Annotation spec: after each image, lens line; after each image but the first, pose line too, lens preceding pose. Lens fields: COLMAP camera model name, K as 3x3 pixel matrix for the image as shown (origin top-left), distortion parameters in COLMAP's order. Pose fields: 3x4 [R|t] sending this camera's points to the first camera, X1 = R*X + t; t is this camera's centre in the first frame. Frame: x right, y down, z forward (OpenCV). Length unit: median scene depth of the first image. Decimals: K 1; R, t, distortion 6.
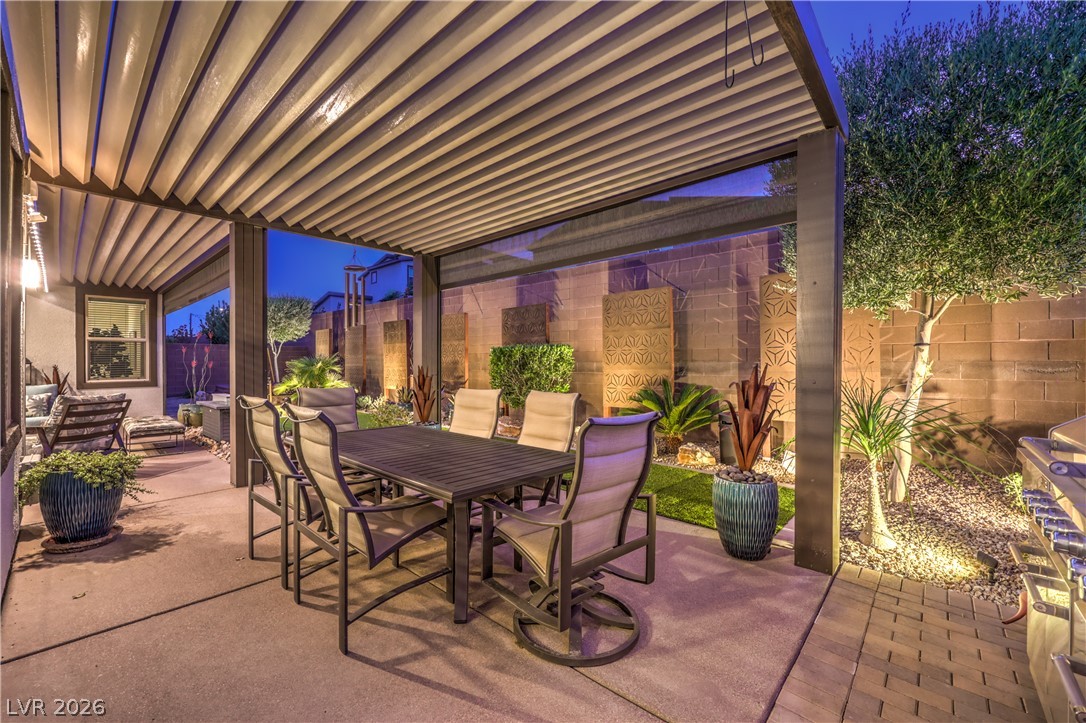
lens RADIAL K [[436.5, 0, 544.7], [0, 436.5, 363.3], [0, 0, 1]] dist [-0.000308, 0.000019]
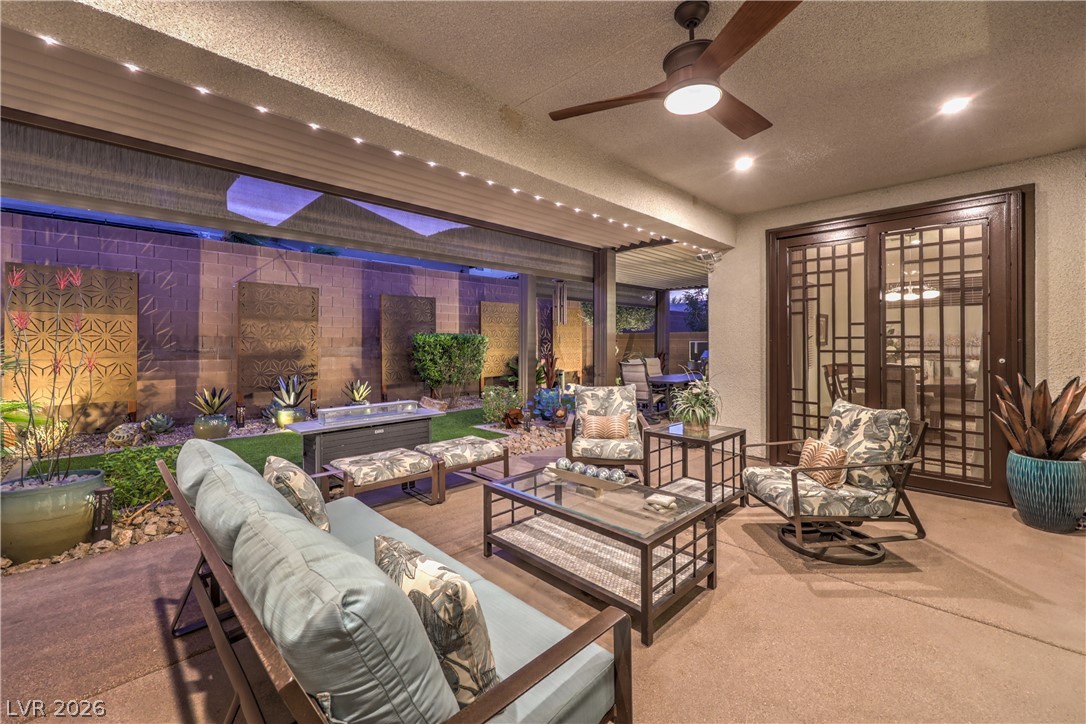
lens RADIAL K [[447.1, 0, 547.2], [0, 447.1, 340.7], [0, 0, 1]] dist [0.001103, 0.000215]
pose [[0.051766, 0.007027, 0.998635, -1.186092], [0.004147, 0.999965, -0.007251, -0.010655], [-0.998651, 0.004516, 0.051735, 0.620964]]
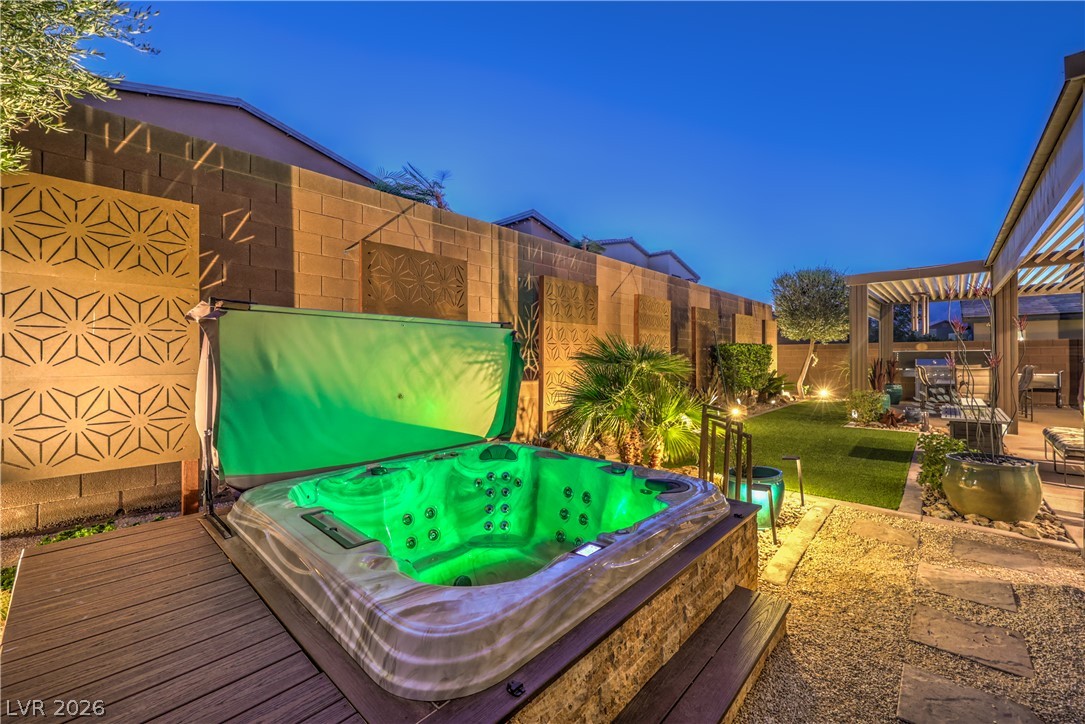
lens RADIAL K [[433.1, 0, 544.0], [0, 433.1, 355.2], [0, 0, 1]] dist [-0.000143, -0.000190]
pose [[0.009323, 0.002499, 0.999953, -1.261597], [0.006593, 0.999975, -0.002561, -0.006375], [-0.999935, 0.006617, 0.009306, 1.481115]]
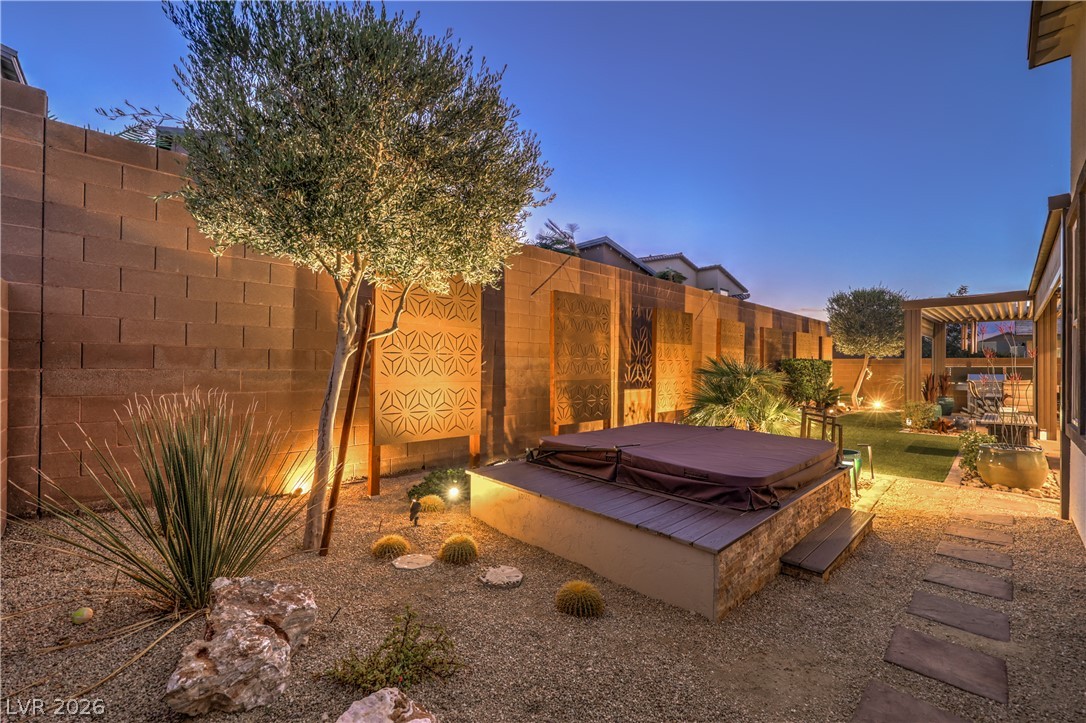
lens RADIAL K [[436.5, 0, 544.7], [0, 436.5, 363.3], [0, 0, 1]] dist [-0.000308, 0.000019]
pose [[0.078324, 0.005037, 0.996915, -1.495217], [-0.002581, 0.999985, -0.004850, -0.015963], [-0.996925, -0.002193, 0.078336, 1.653744]]
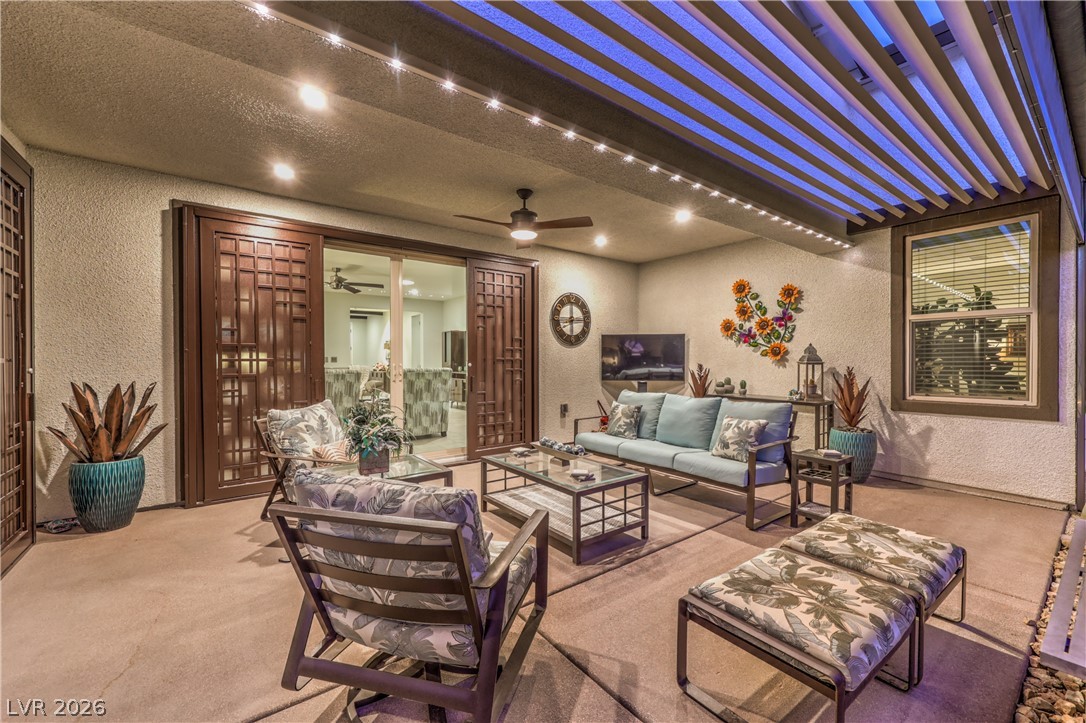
lens RADIAL K [[436.5, 0, 544.7], [0, 436.5, 363.3], [0, 0, 1]] dist [-0.000308, 0.000019]
pose [[-0.186322, 0.008719, -0.982450, -0.438105], [-0.000236, 0.999960, 0.008919, -0.005470], [0.982489, 0.001893, -0.186313, 0.667194]]
